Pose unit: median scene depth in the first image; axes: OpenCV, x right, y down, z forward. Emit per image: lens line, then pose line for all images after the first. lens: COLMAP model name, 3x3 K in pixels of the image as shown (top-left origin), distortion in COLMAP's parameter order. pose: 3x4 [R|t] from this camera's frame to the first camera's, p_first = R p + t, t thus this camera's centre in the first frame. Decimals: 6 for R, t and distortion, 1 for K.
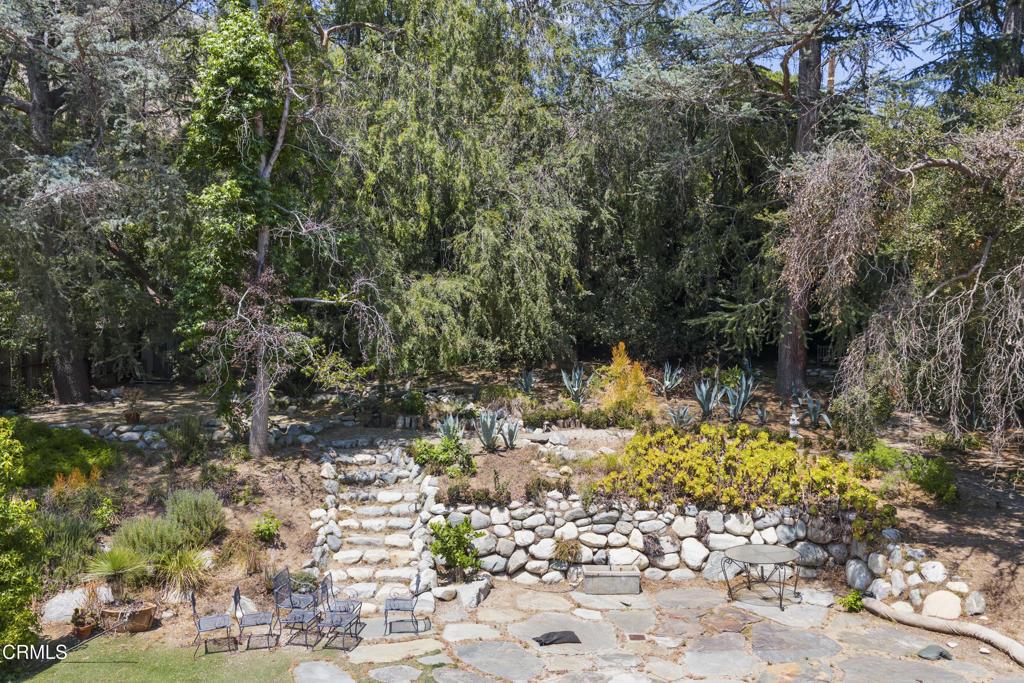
lens RADIAL K [[828.7, 0, 513.7], [0, 828.7, 349.3], [0, 0, 1]] dist [0.018919, -0.034967]
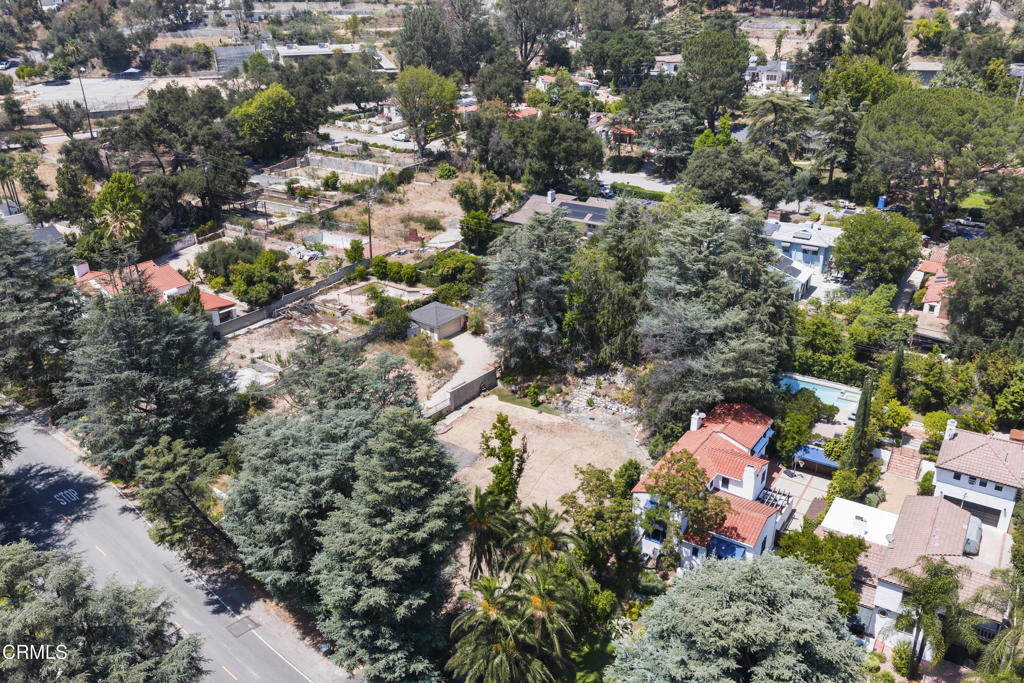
lens RADIAL K [[828.7, 0, 510.9], [0, 828.7, 342.9], [0, 0, 1]] dist [0.018919, -0.034967]
pose [[0.809604, 0.230736, -0.539724, 2.702122], [-0.004497, 0.921910, 0.387378, -2.590308], [0.586959, -0.311195, 0.747420, -3.946606]]
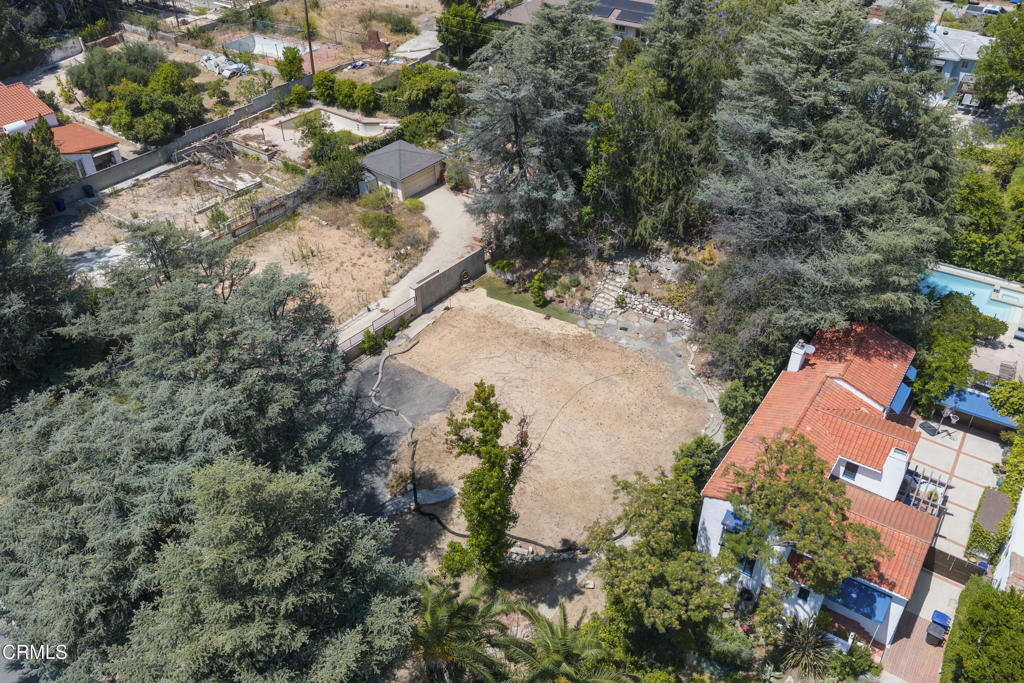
lens RADIAL K [[828.7, 0, 516.8], [0, 828.7, 341.2], [0, 0, 1]] dist [0.018919, -0.034967]
pose [[0.811792, 0.343842, -0.471982, 1.568829], [-0.008023, 0.814753, 0.579753, -2.063852], [0.583892, -0.466852, 0.664168, -2.312954]]
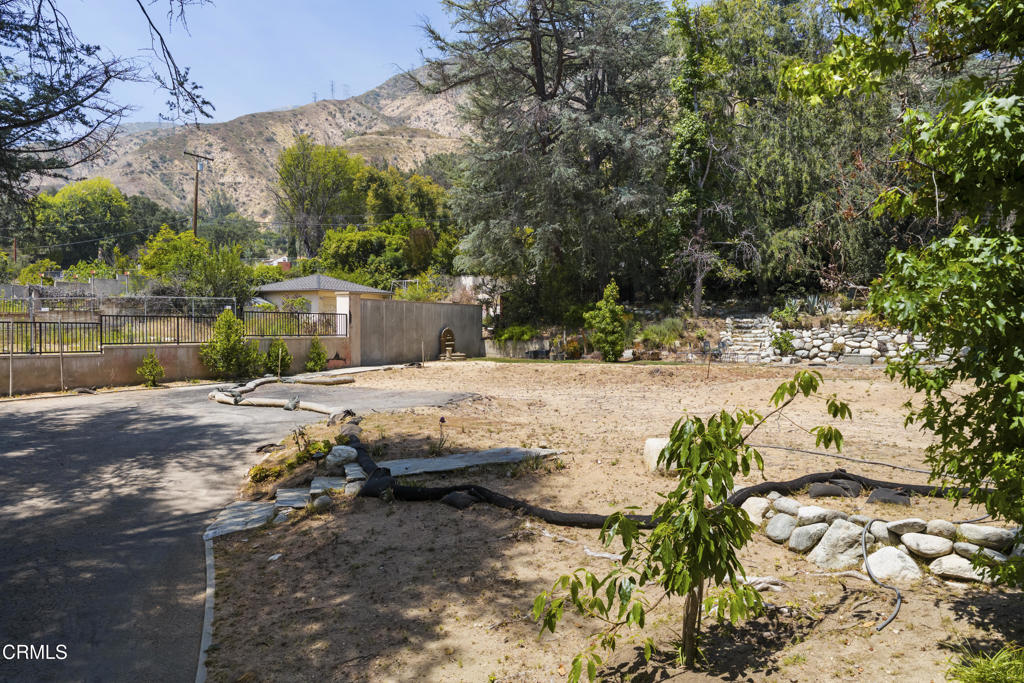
lens RADIAL K [[828.7, 0, 508.8], [0, 828.7, 345.5], [0, 0, 1]] dist [0.018919, -0.034967]
pose [[0.871813, 0.004281, -0.489821, 0.344917], [-0.004128, 0.999991, 0.001393, 0.217745], [0.489822, 0.000807, 0.871822, -1.195783]]
